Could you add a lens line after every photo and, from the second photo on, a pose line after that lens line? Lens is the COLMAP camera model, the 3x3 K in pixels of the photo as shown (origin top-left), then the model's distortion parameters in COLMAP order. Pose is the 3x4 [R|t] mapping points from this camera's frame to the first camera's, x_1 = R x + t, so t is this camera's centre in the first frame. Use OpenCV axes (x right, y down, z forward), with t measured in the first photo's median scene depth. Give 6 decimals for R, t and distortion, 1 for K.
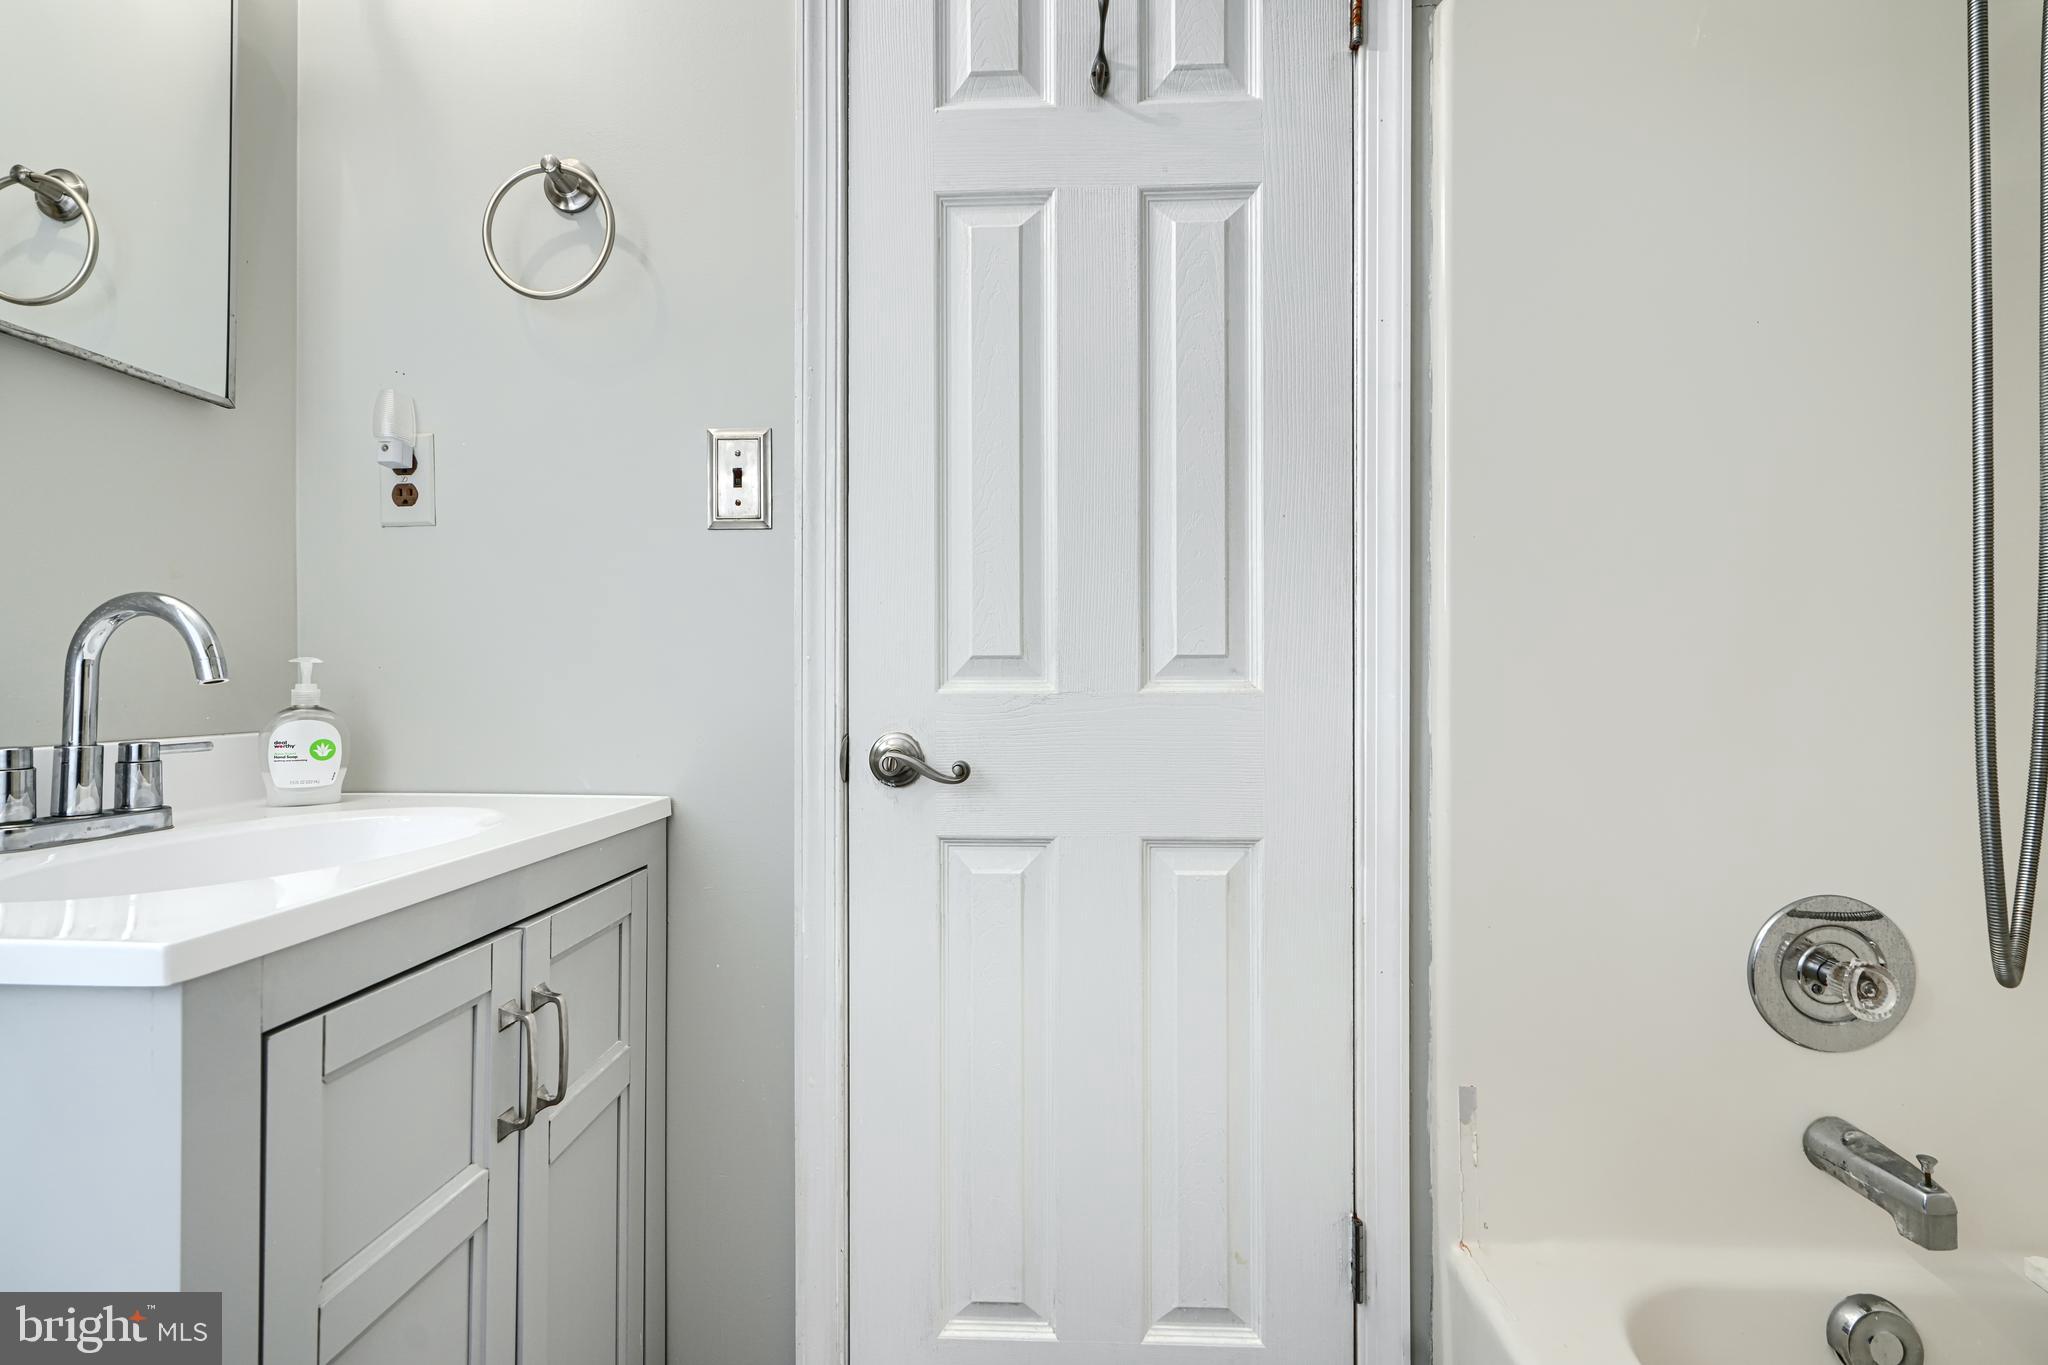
lens RADIAL K [[917.4, 0, 1013.2], [0, 917.4, 677.5], [0, 0, 1]] dist [0.005319, 0.000492]
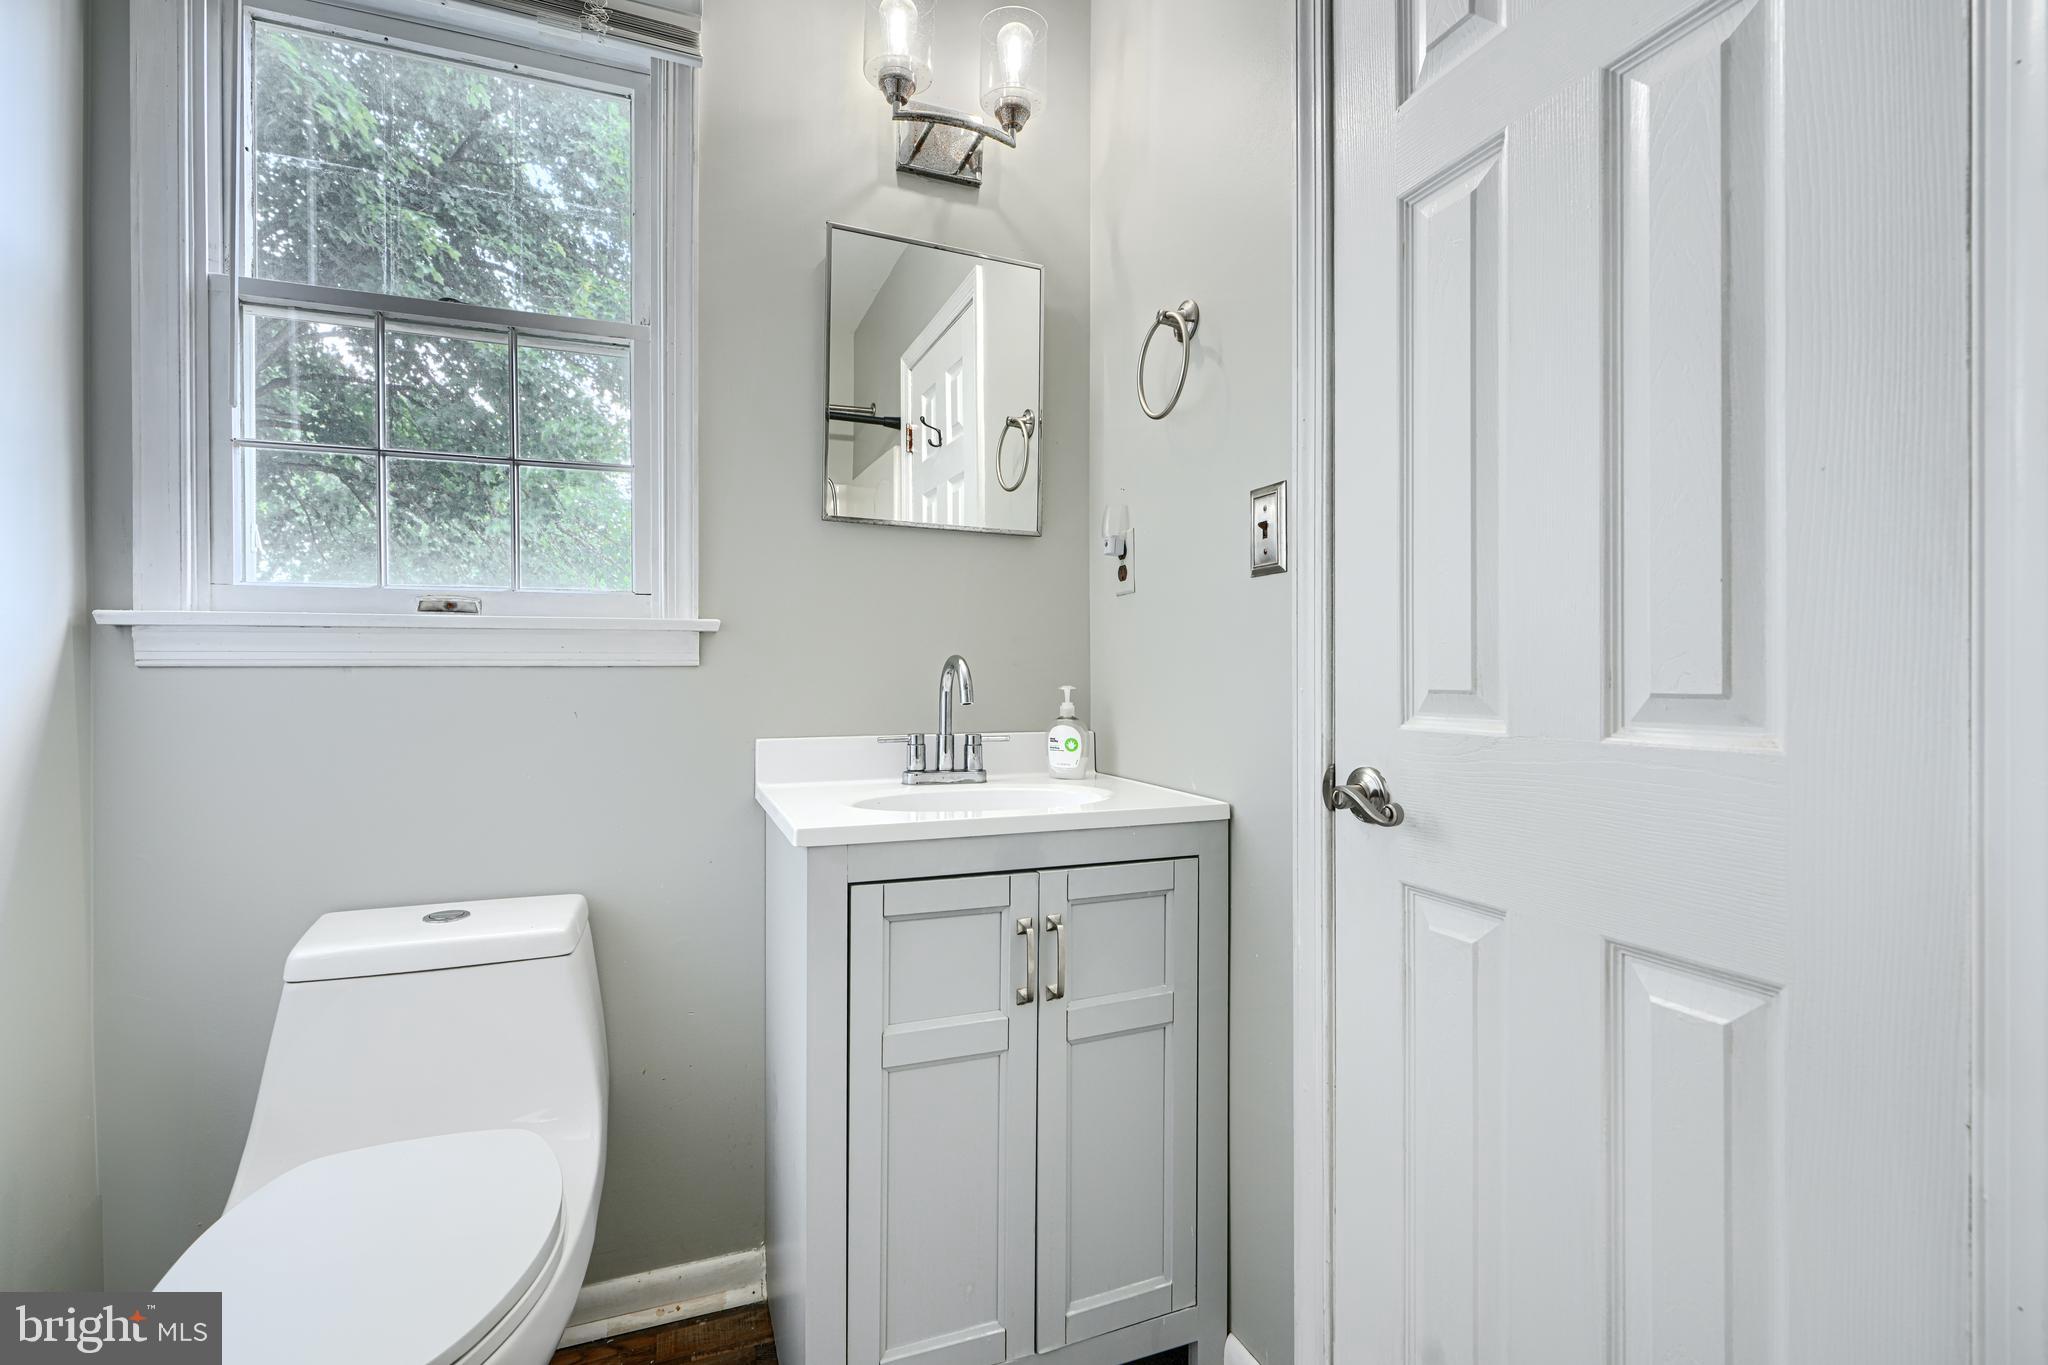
lens RADIAL K [[917.4, 0, 1013.2], [0, 917.4, 677.5], [0, 0, 1]] dist [0.005319, 0.000492]
pose [[0.415904, 0.001712, -0.909407, 0.619882], [0.002254, 0.999993, 0.002913, -0.040099], [0.909406, -0.003261, 0.415897, 0.251031]]
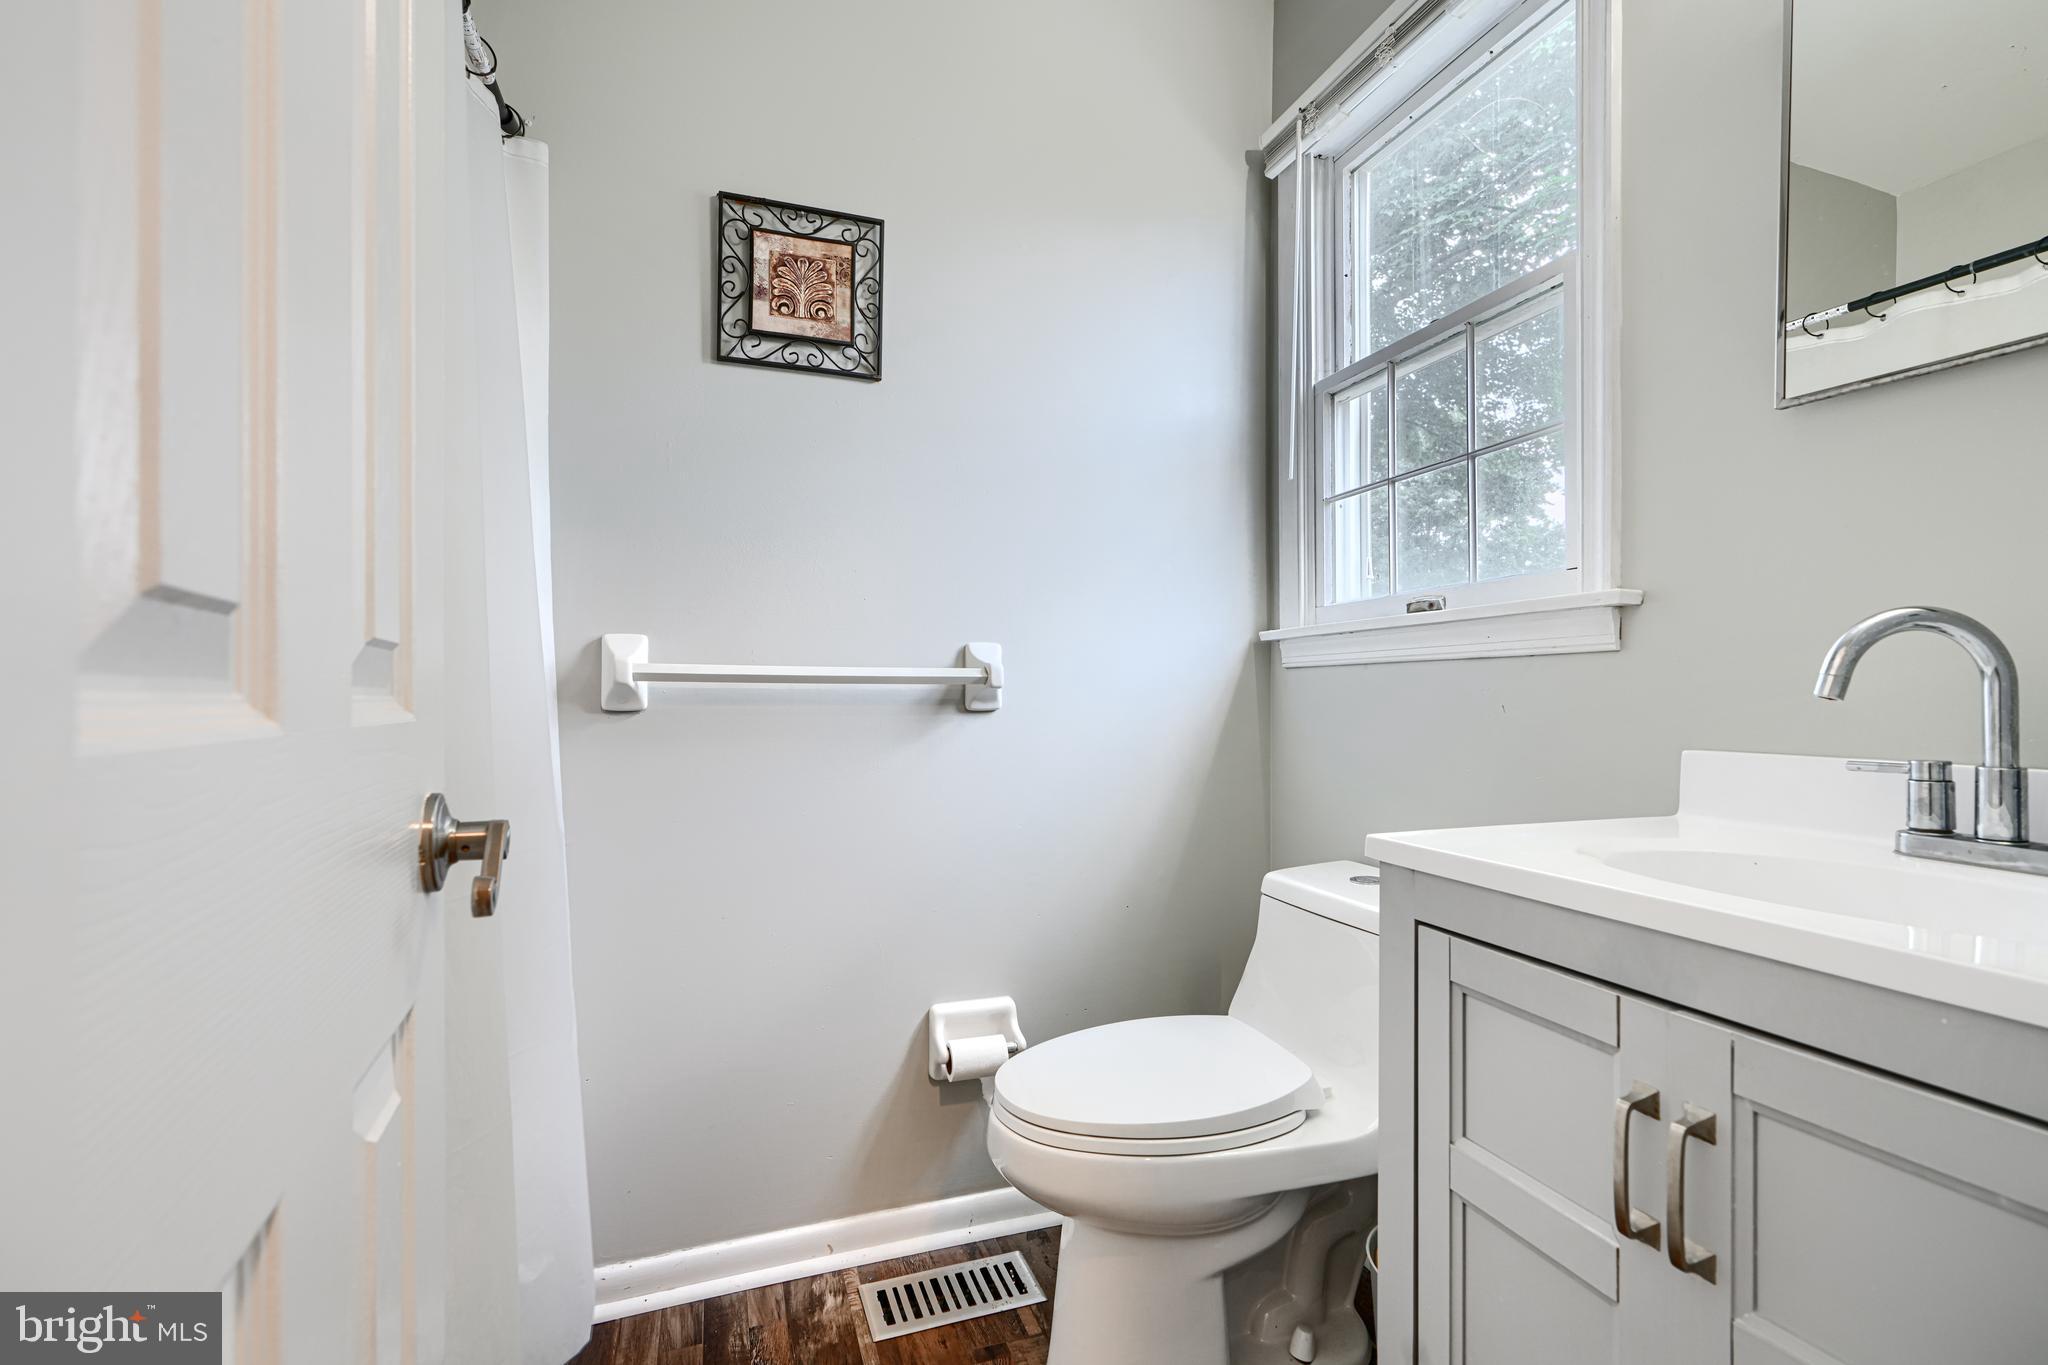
lens RADIAL K [[925.6, 0, 1029.4], [0, 925.6, 688.6], [0, 0, 1]] dist [0.000163, 0.000042]
pose [[-0.920444, -0.002636, -0.390865, 0.218914], [0.000342, 0.999971, -0.007549, -0.000474], [0.390874, -0.007082, -0.920417, 1.143827]]
